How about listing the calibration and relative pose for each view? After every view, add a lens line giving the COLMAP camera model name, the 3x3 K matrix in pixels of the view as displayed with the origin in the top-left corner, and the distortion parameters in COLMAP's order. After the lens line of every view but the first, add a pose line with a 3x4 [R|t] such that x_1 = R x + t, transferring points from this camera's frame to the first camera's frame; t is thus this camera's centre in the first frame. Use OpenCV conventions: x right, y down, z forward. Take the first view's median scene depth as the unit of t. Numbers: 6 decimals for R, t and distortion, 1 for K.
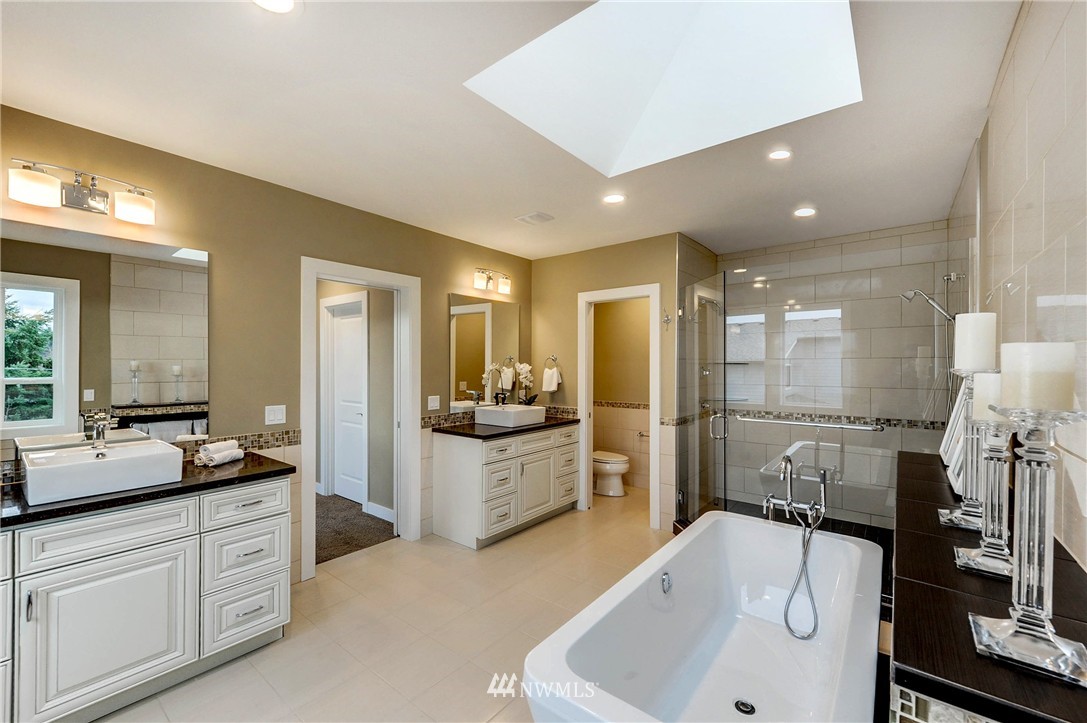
lens RADIAL K [[442.6, 0, 543.0], [0, 442.6, 362.5], [0, 0, 1]] dist [0.004452, -0.000315]
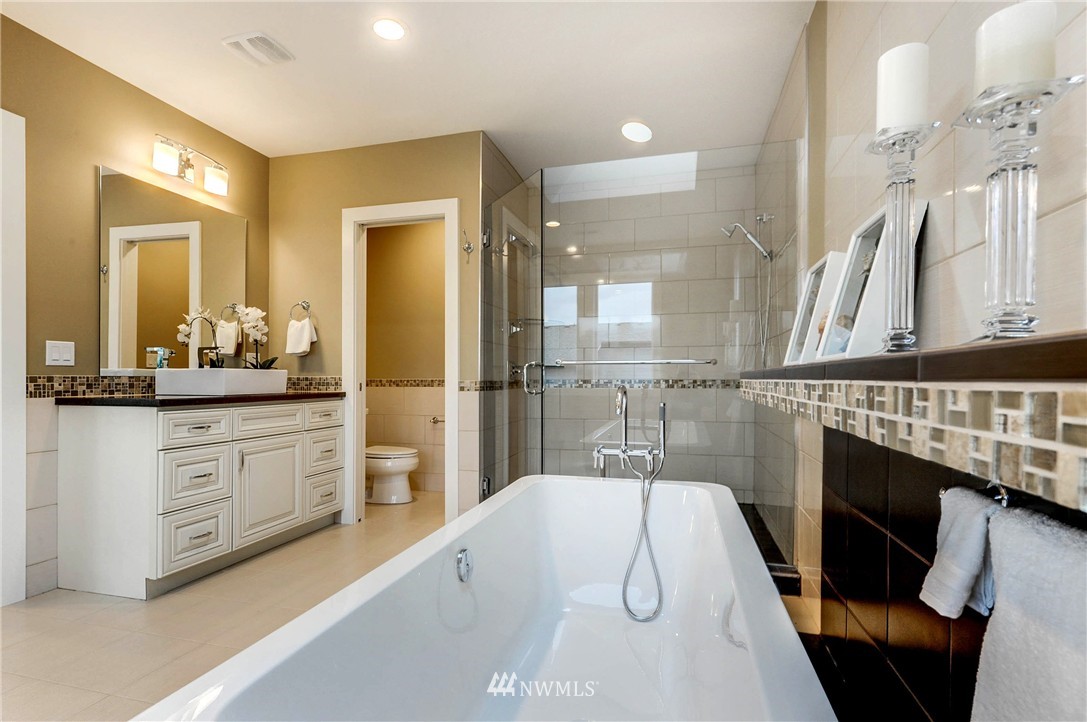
lens RADIAL K [[528.8, 0, 544.5], [0, 528.8, 369.6], [0, 0, 1]] dist [0.002360, -0.000254]
pose [[0.915378, 0.001194, 0.402593, 0.039185], [-0.000629, 0.999999, -0.001536, 0.102666], [-0.402594, 0.001153, 0.915378, 0.131486]]
